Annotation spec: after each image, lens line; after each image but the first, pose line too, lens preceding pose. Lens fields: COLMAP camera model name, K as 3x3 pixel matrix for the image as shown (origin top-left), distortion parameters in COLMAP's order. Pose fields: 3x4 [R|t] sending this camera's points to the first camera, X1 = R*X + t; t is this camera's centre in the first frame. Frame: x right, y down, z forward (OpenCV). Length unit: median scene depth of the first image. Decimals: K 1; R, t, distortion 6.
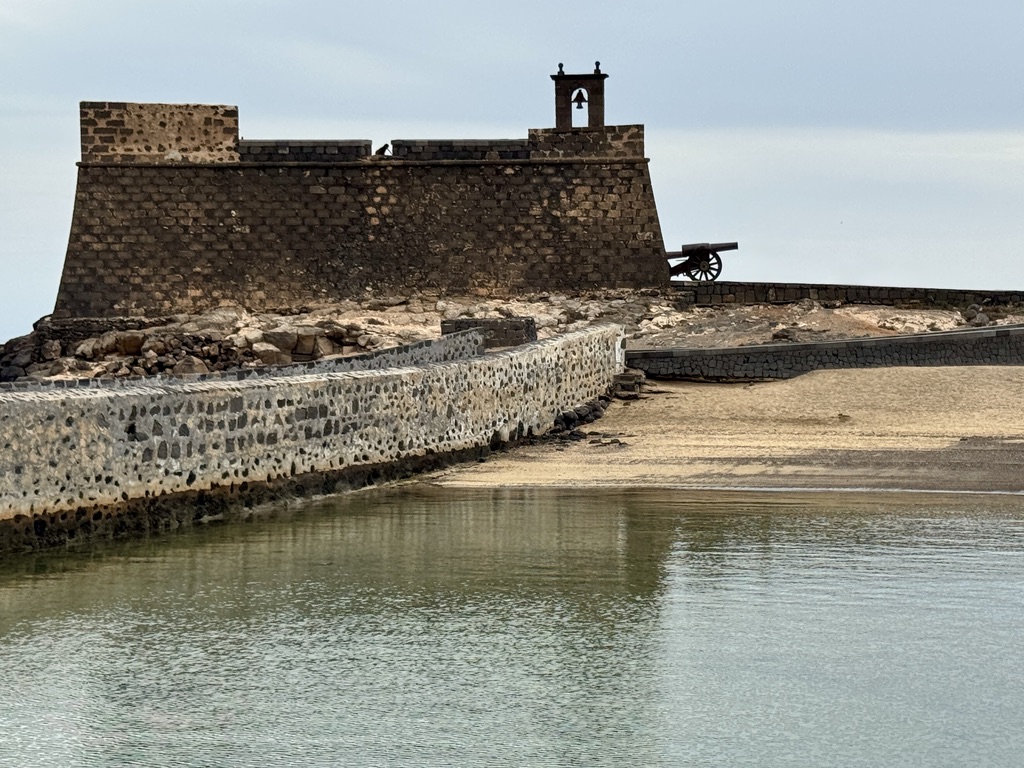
lens RADIAL K [[2204.7, 0, 512.3], [0, 2204.7, 385.1], [0, 0, 1]] dist [0.096753, 0.000000]
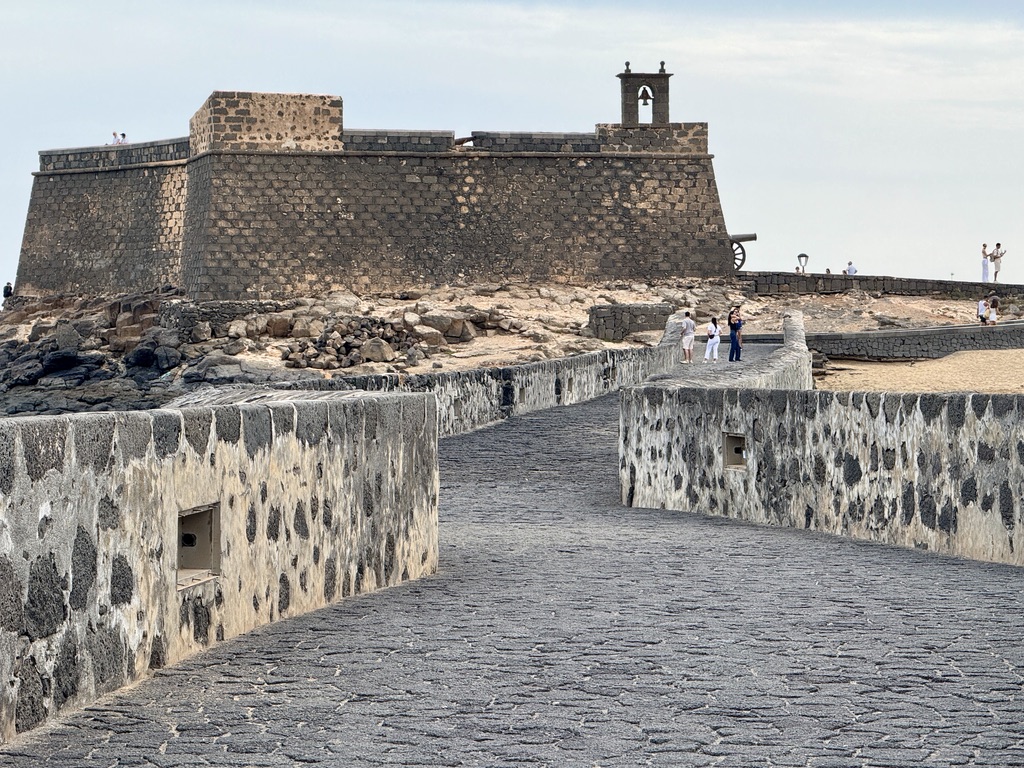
lens RADIAL K [[3716.0, 0, 511.4], [0, 3716.0, 383.0], [0, 0, 1]] dist [0.105908, 0.000000]
pose [[0.955904, 0.003211, 0.293663, -0.556540], [0.000045, 0.999939, -0.011080, 0.026491], [-0.293681, 0.010605, 0.955845, -0.678303]]
